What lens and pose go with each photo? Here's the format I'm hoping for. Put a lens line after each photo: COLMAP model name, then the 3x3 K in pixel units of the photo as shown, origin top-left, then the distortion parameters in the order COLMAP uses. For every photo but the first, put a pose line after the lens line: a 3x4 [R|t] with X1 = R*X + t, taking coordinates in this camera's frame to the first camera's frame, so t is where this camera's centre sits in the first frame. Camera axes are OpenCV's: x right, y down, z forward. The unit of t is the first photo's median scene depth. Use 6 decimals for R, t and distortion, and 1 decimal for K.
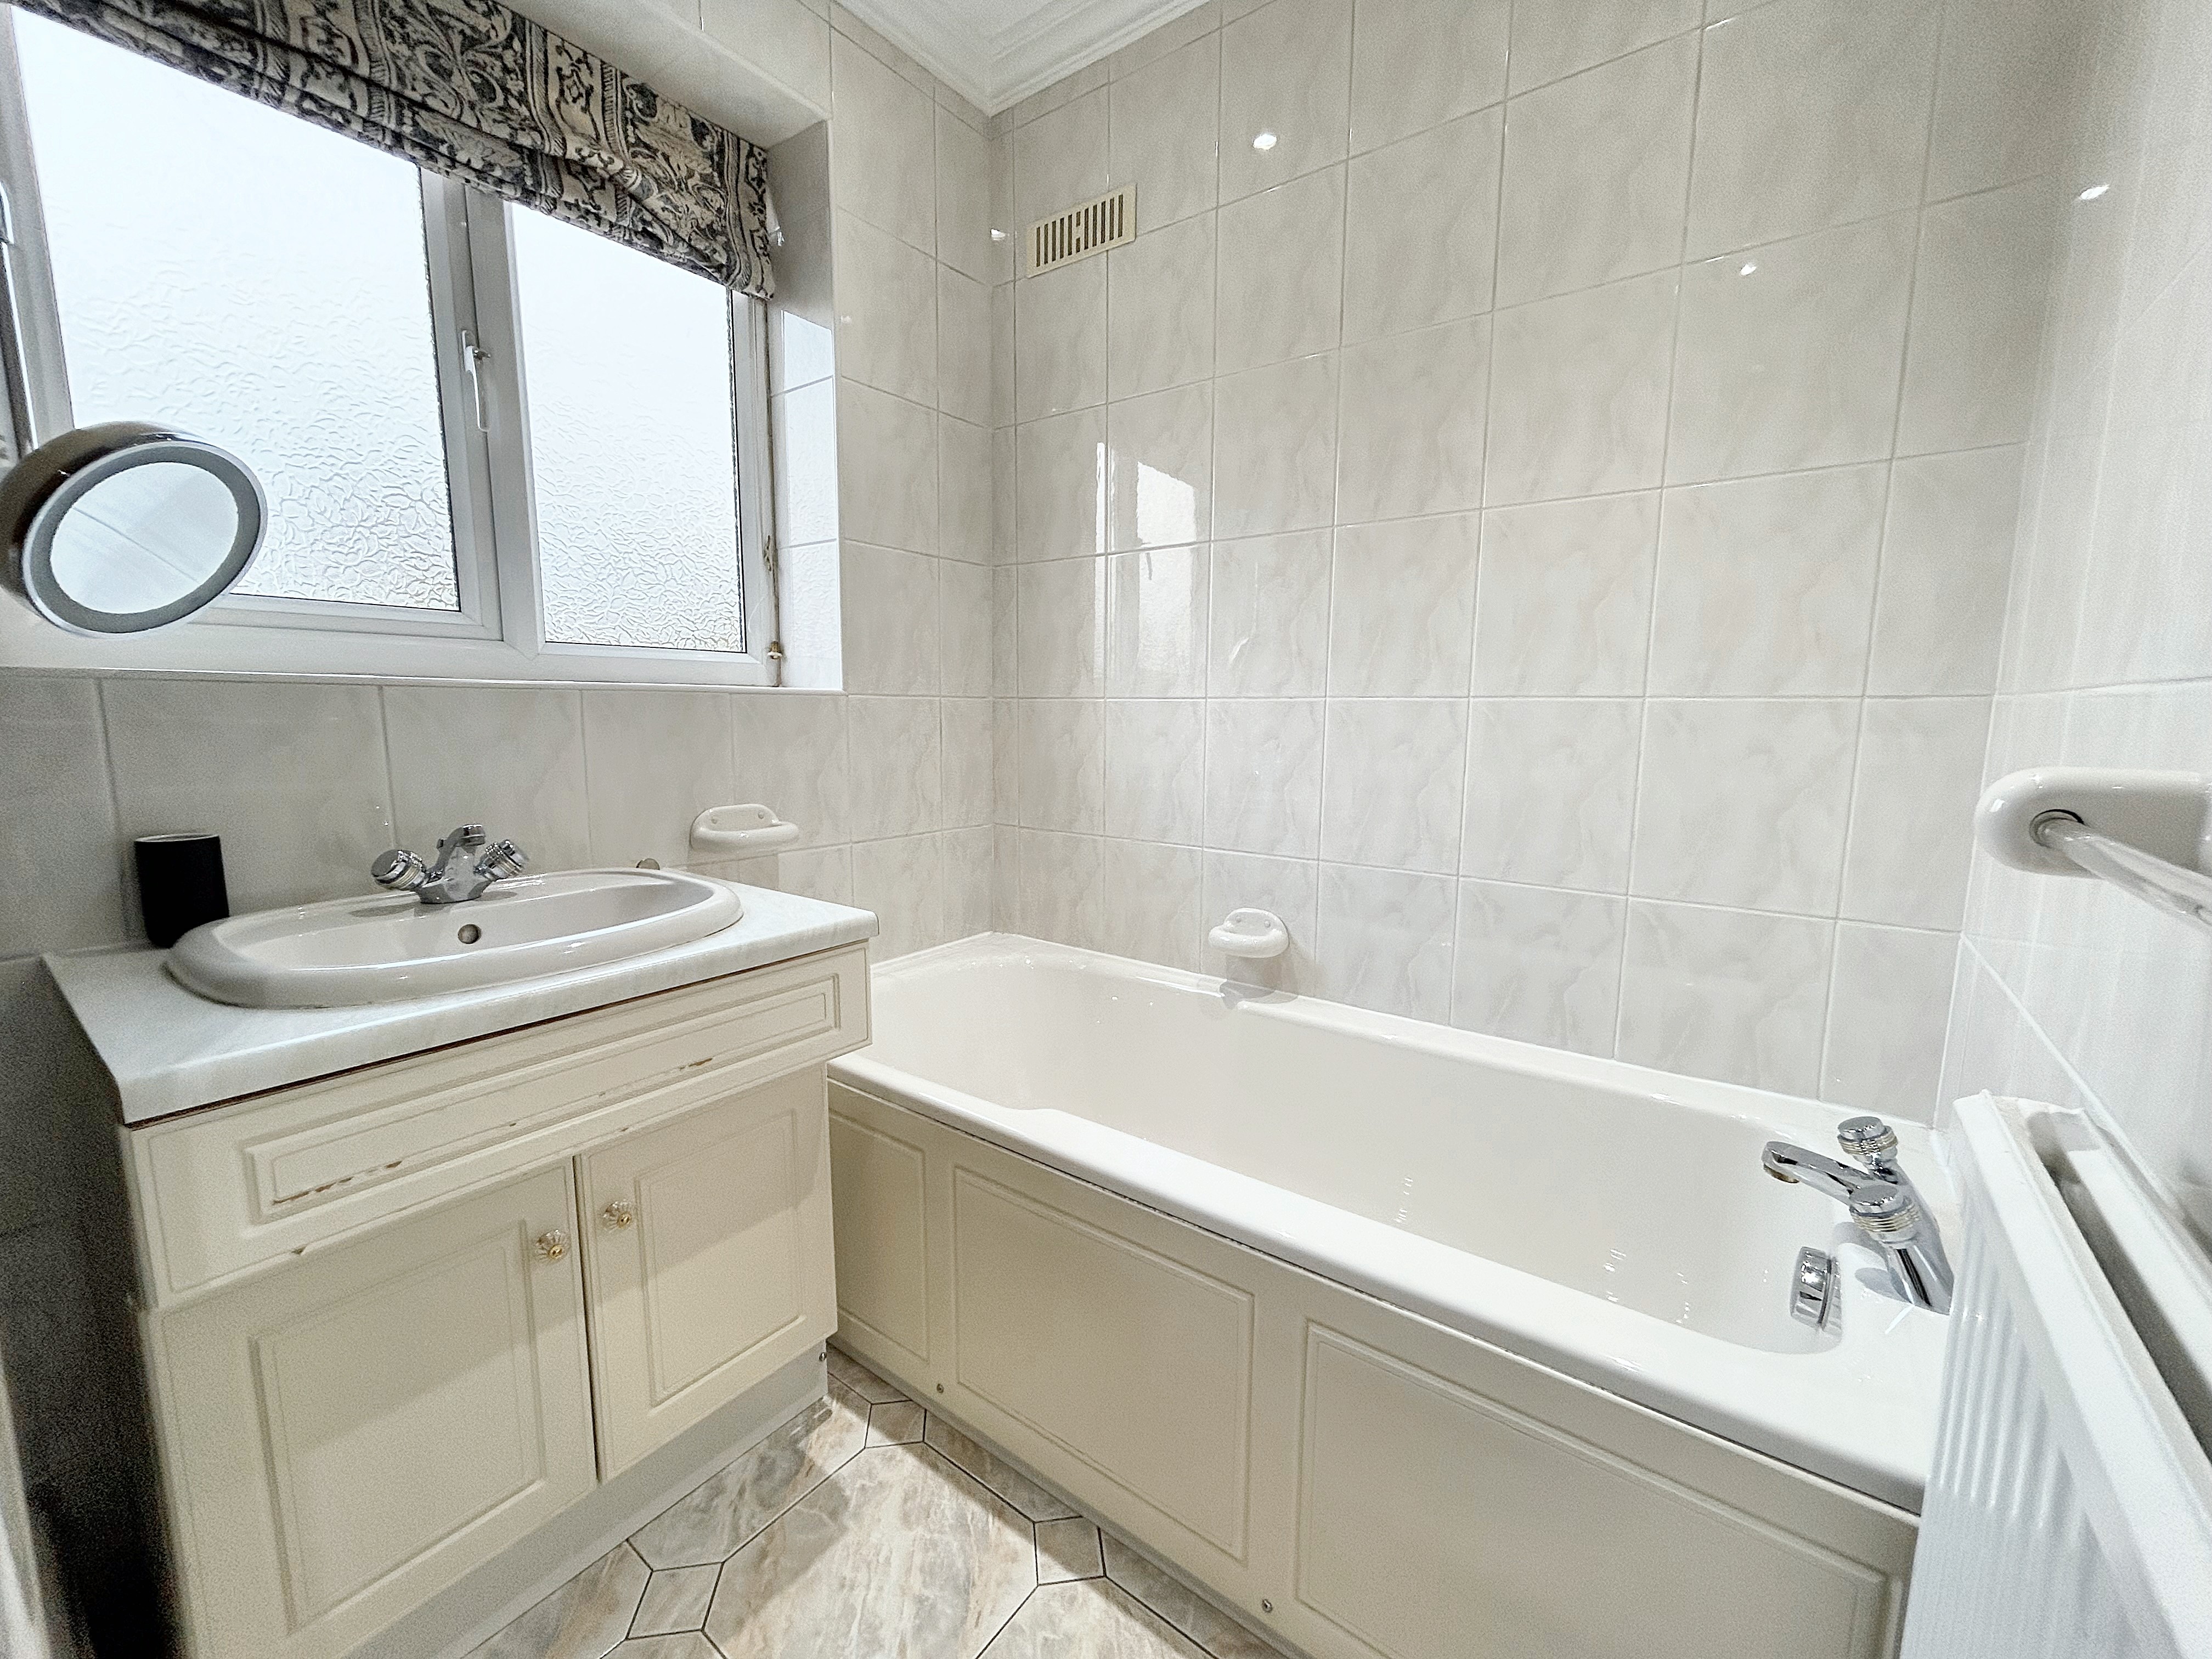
lens RADIAL K [[889.8, 0, 1096.5], [0, 889.8, 828.5], [0, 0, 1]] dist [-0.003709, -0.000689]
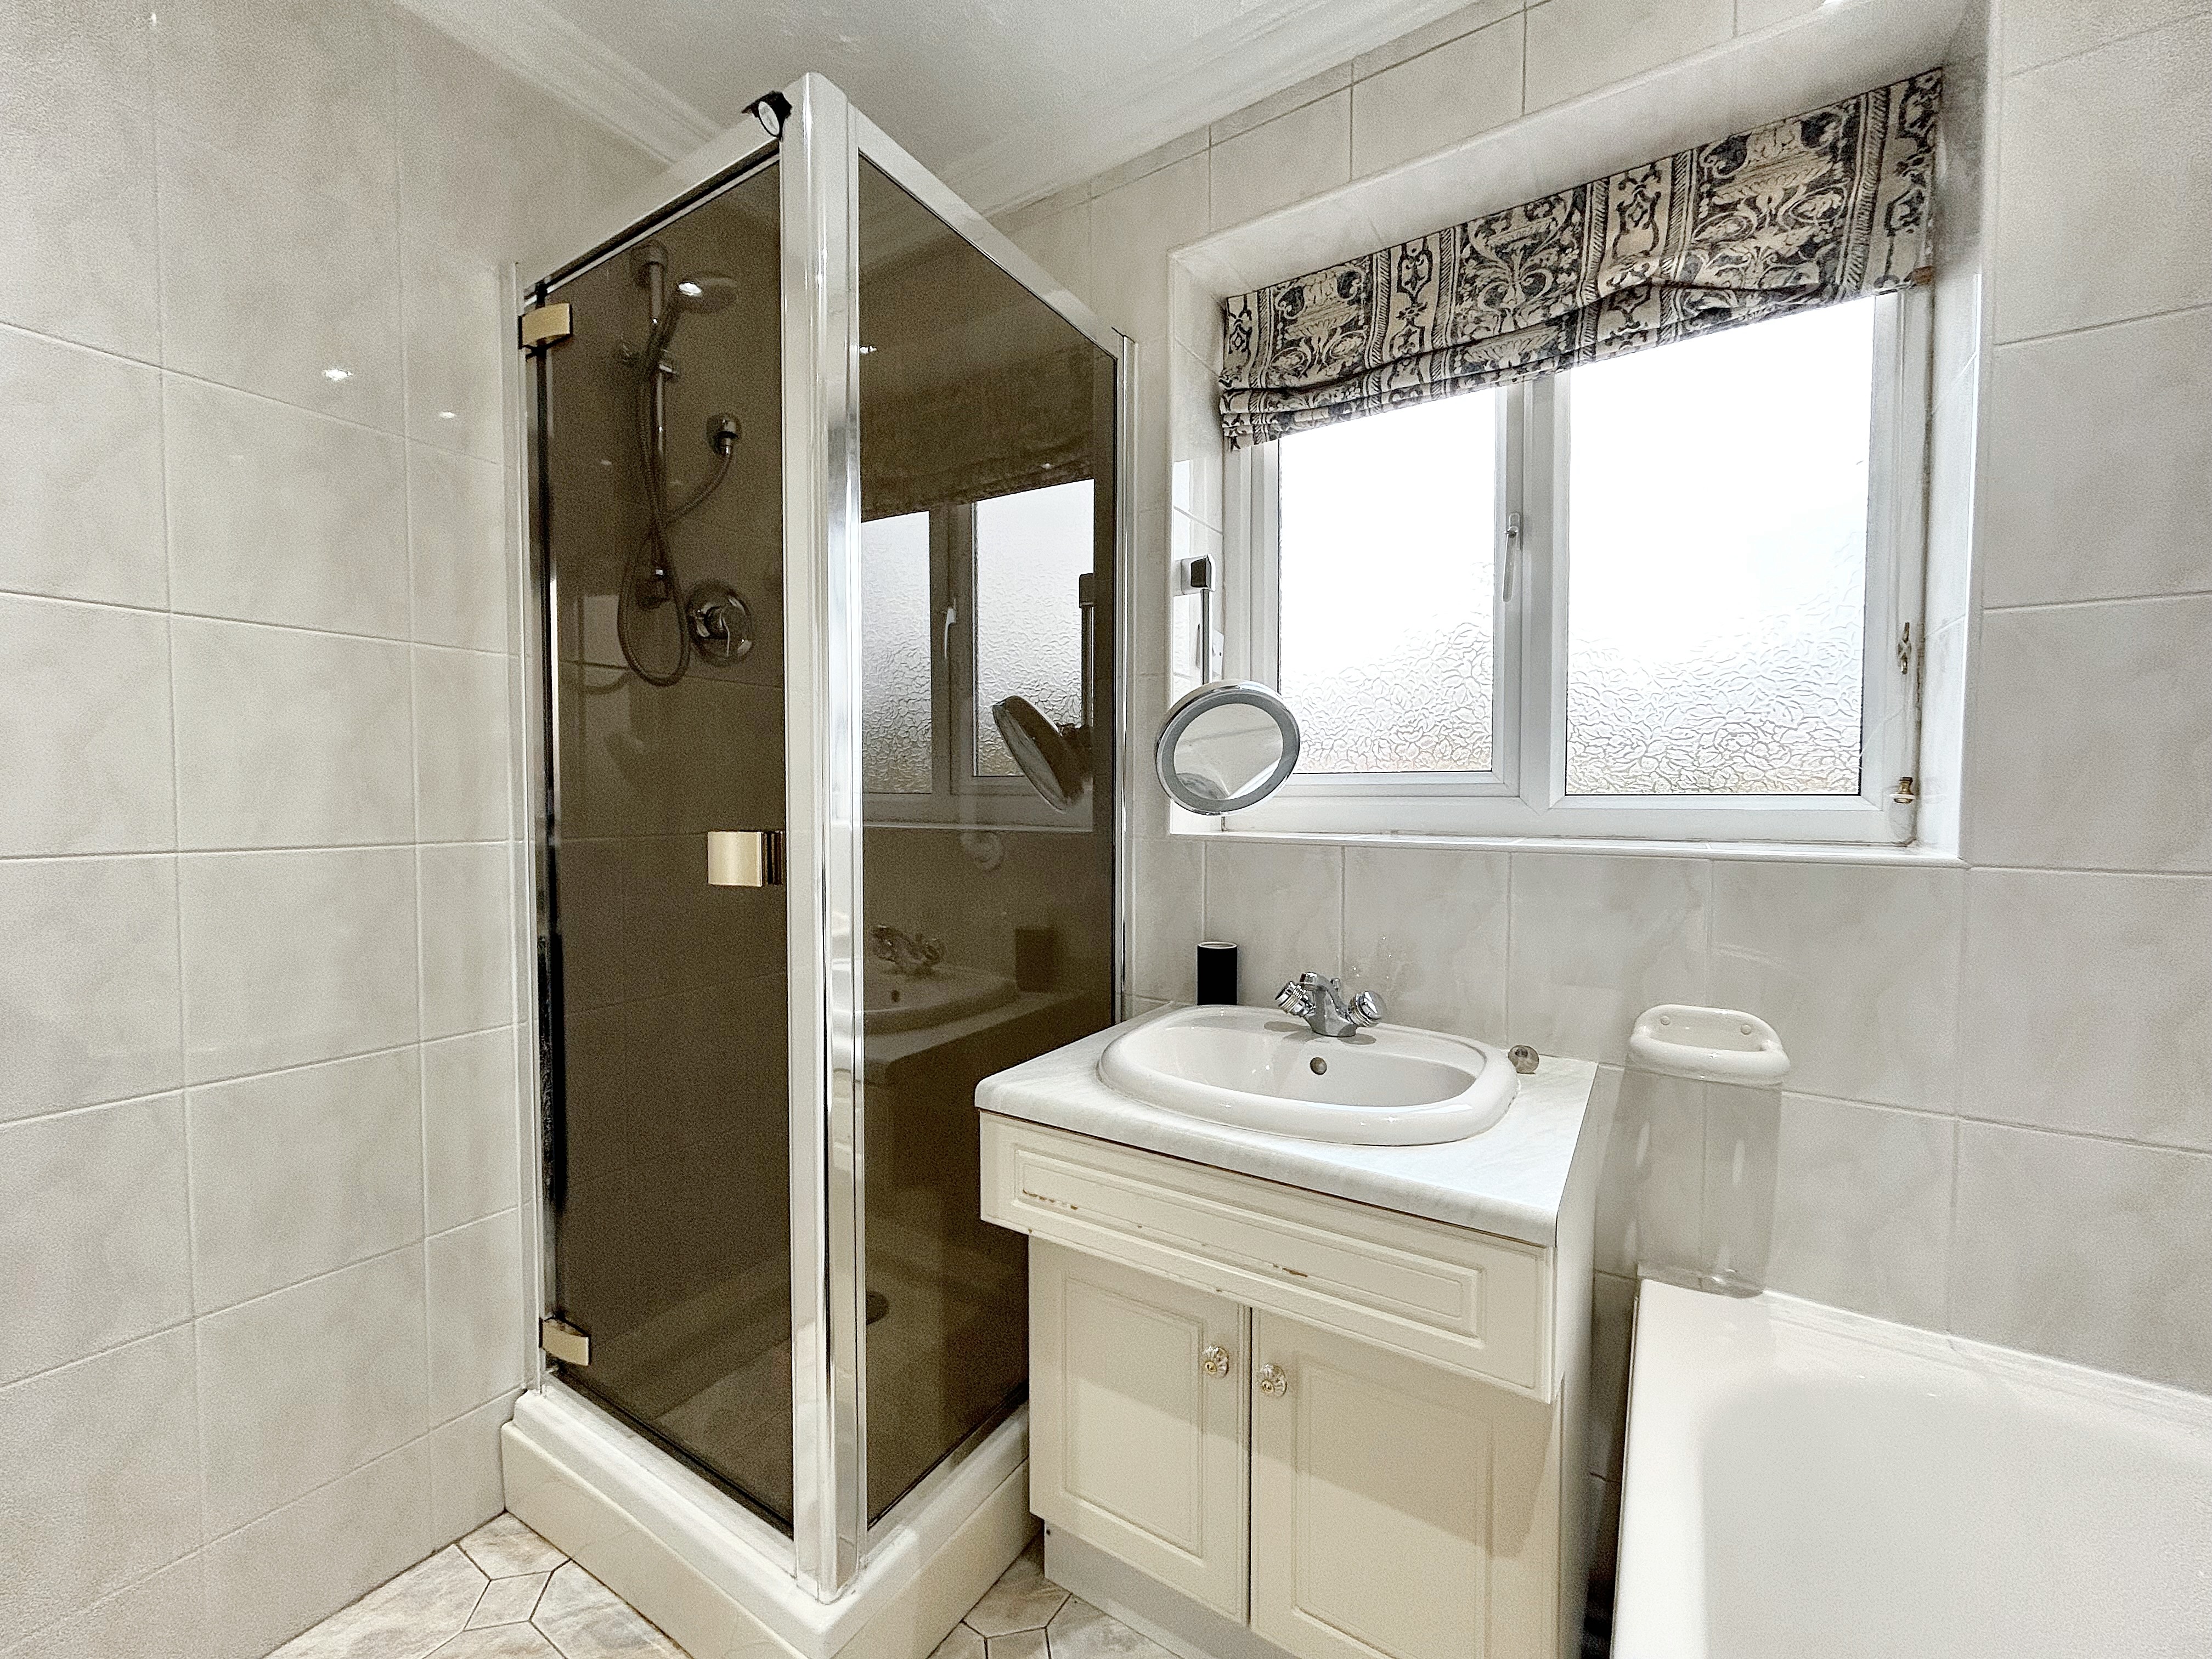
lens RADIAL K [[889.8, 0, 1095.3], [0, 889.8, 827.5], [0, 0, 1]] dist [-0.003709, -0.000689]
pose [[0.068616, 0.021884, -0.997403, 0.324679], [-0.132661, 0.991081, 0.012619, -0.129482], [0.988783, 0.131451, 0.070907, 0.463355]]
